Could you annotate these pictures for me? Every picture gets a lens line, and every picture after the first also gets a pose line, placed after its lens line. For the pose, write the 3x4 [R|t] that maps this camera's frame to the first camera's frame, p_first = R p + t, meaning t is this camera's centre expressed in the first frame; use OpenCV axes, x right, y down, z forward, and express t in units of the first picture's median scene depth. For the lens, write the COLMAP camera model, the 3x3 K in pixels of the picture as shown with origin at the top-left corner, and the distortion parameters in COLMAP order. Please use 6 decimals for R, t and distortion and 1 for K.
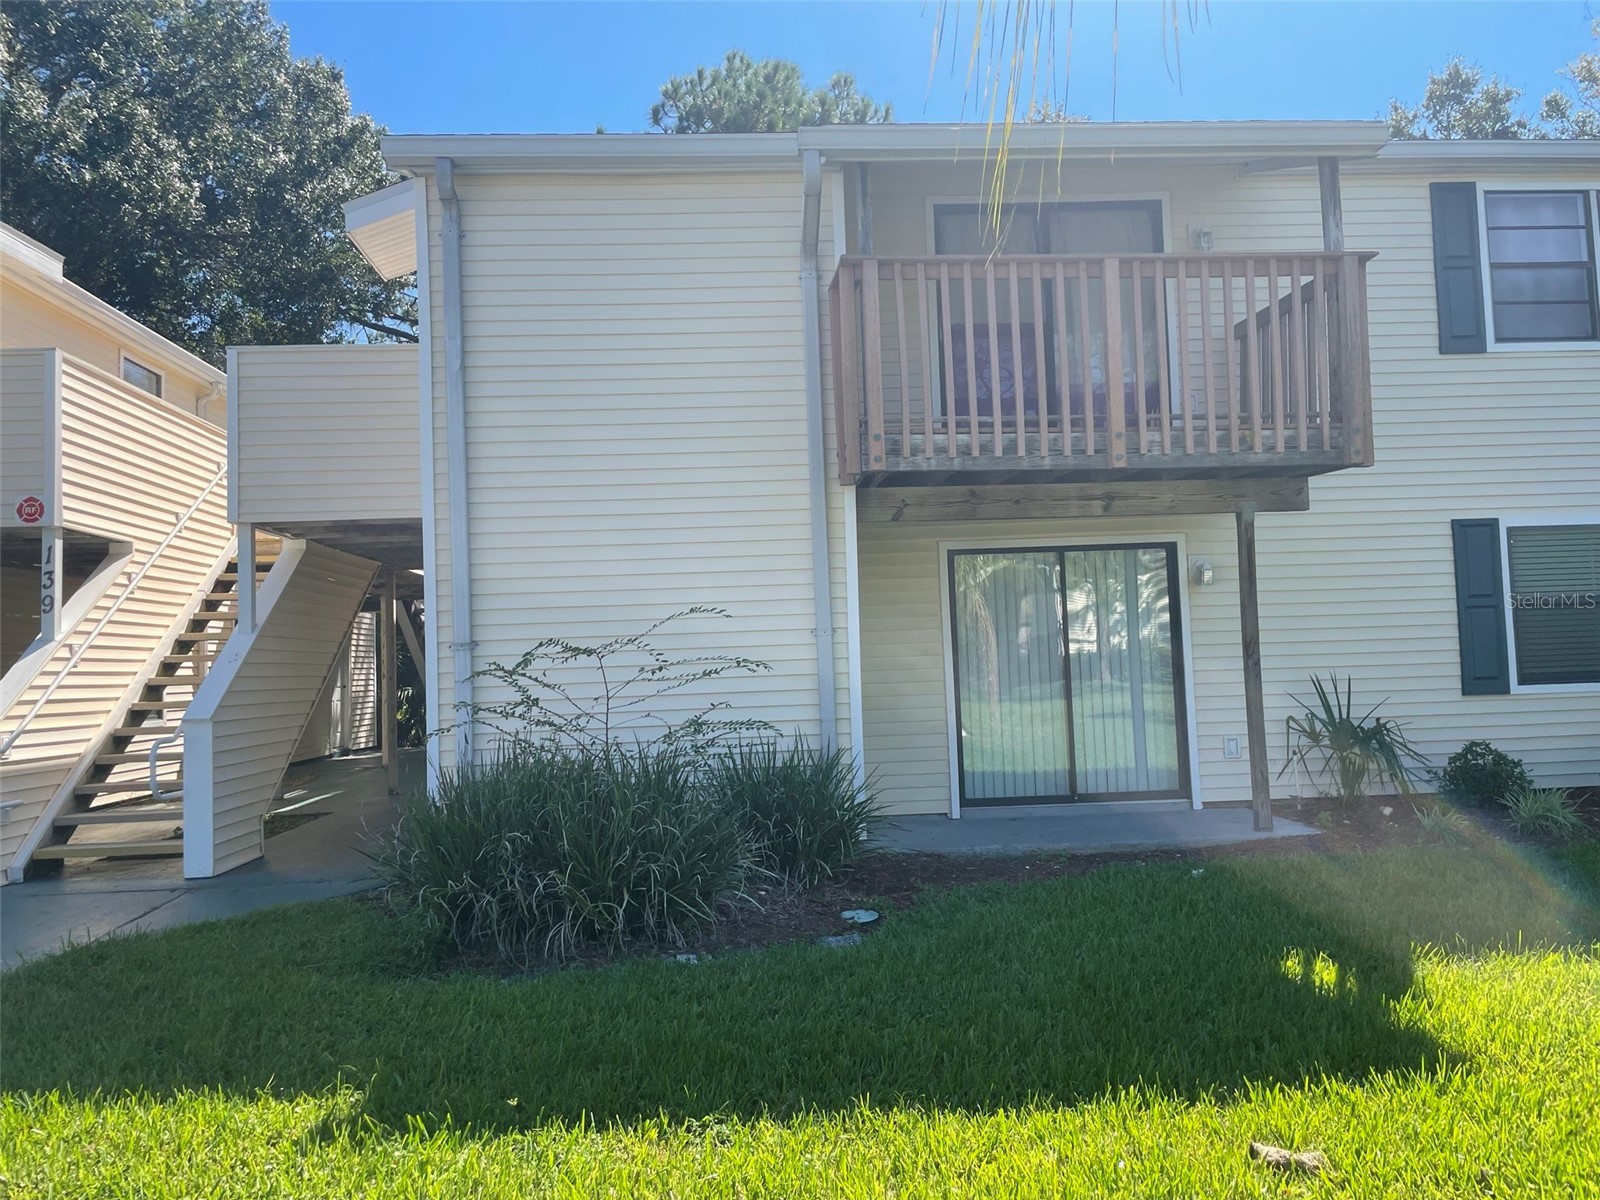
lens RADIAL K [[1234.4, 0, 801.2], [0, 1234.4, 594.1], [0, 0, 1]] dist [0.050385, -0.063720]
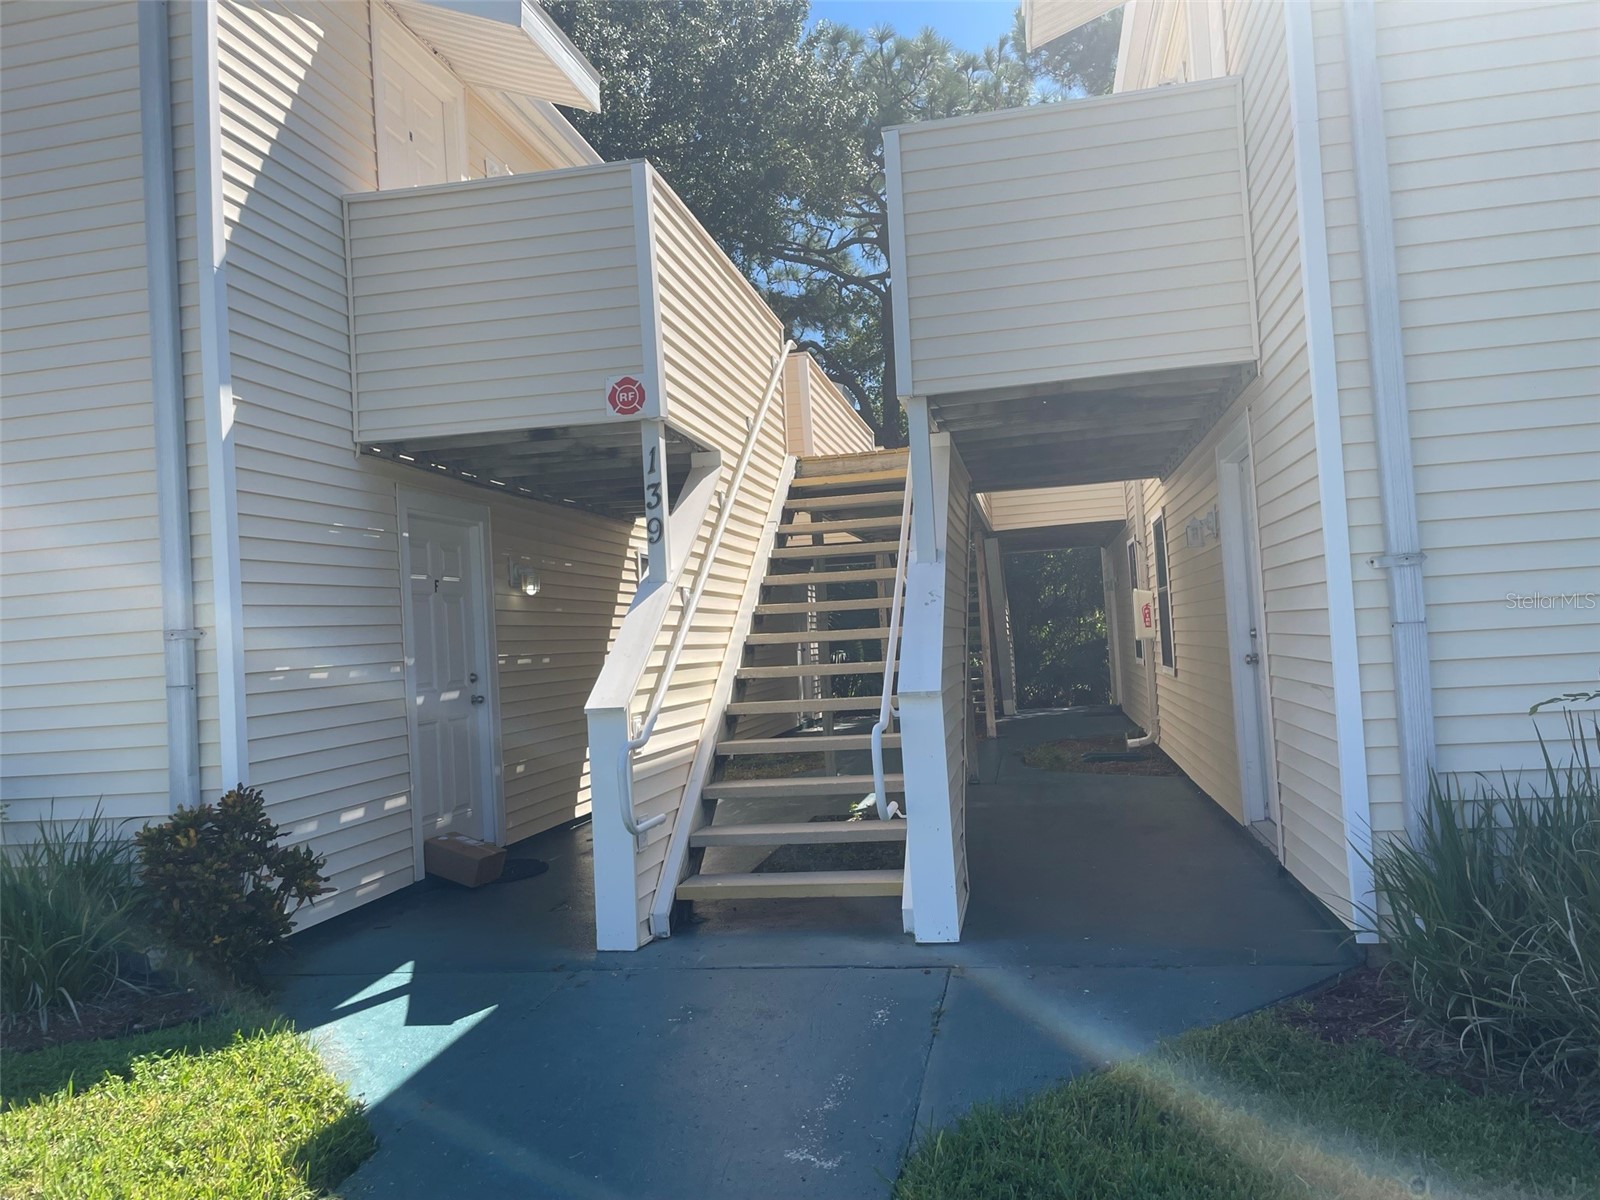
lens RADIAL K [[1234.4, 0, 801.0], [0, 1234.4, 602.4], [0, 0, 1]] dist [0.050385, -0.063720]
pose [[0.969326, -0.028884, -0.244073, -0.355748], [0.037550, 0.998816, 0.030926, 0.030015], [0.242891, -0.039143, 0.969263, 0.344392]]
